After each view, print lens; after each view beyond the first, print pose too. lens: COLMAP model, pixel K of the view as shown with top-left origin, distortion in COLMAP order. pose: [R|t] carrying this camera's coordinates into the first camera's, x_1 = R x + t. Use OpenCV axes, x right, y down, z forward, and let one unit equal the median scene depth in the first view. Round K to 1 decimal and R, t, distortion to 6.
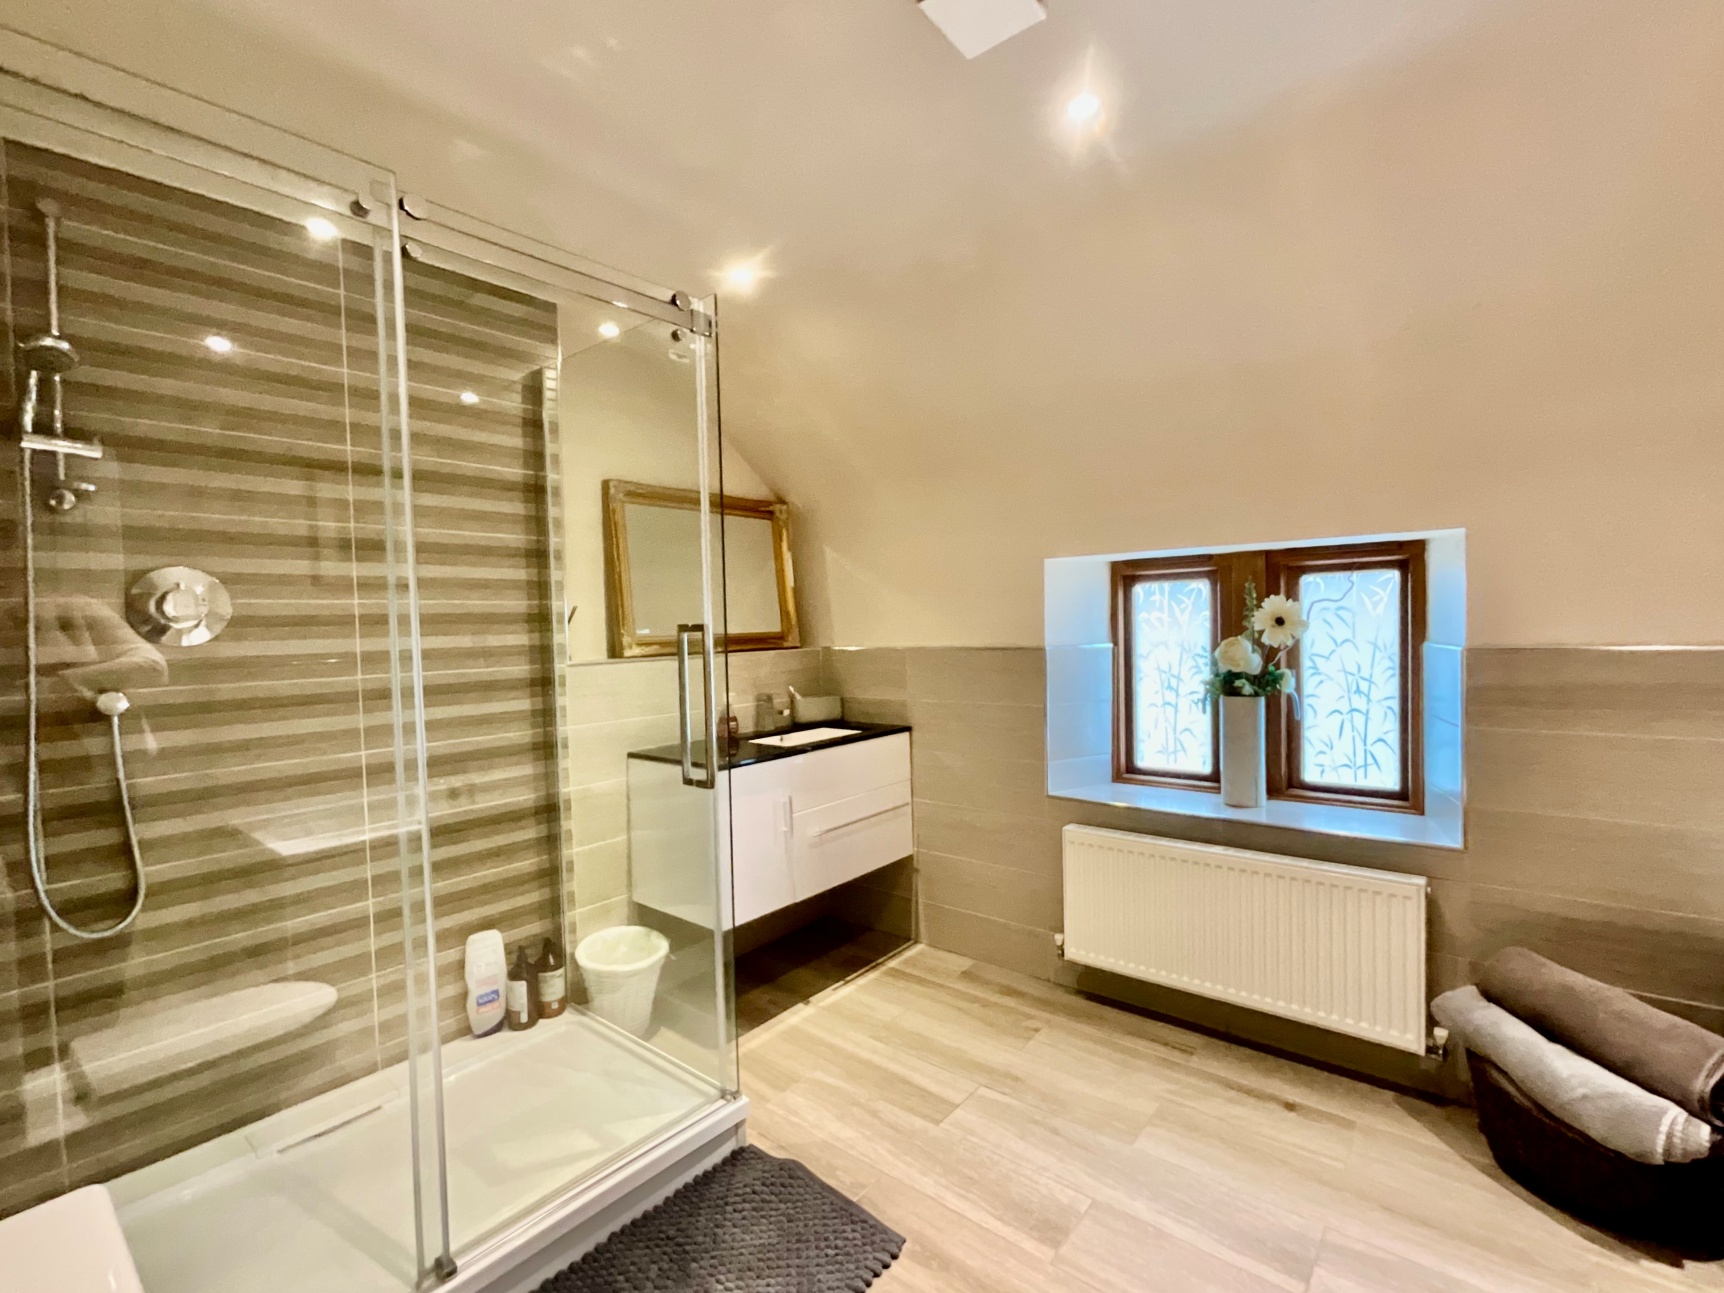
lens RADIAL K [[724.4, 0, 858.3], [0, 724.4, 649.4], [0, 0, 1]] dist [0.001168, 0.000992]
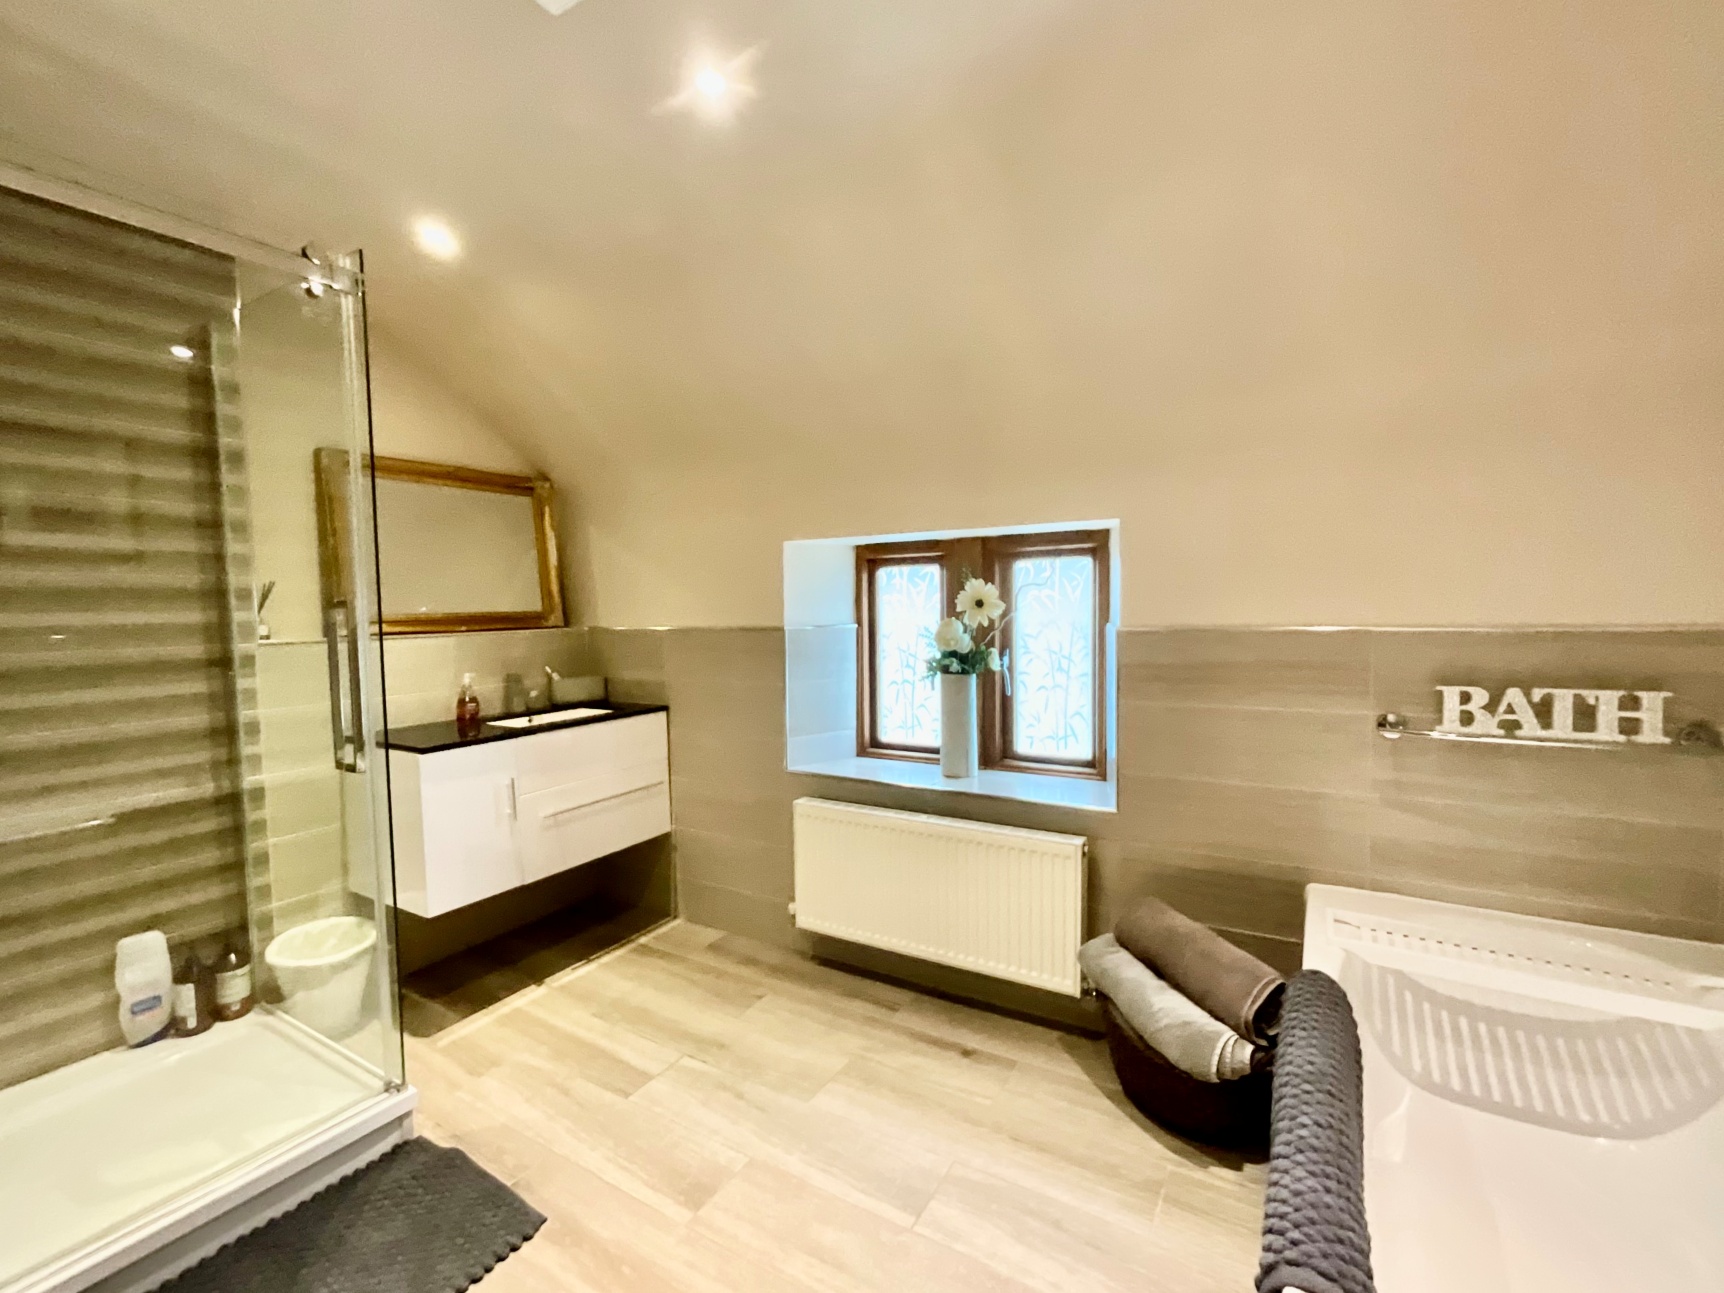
lens RADIAL K [[701.9, 0, 852.4], [0, 701.9, 646.2], [0, 0, 1]] dist [0.002122, 0.001199]
pose [[0.991057, -0.000570, 0.133440, 0.245804], [-0.002418, 0.999750, 0.022227, 0.001435], [-0.133419, -0.022351, 0.990808, -0.001115]]
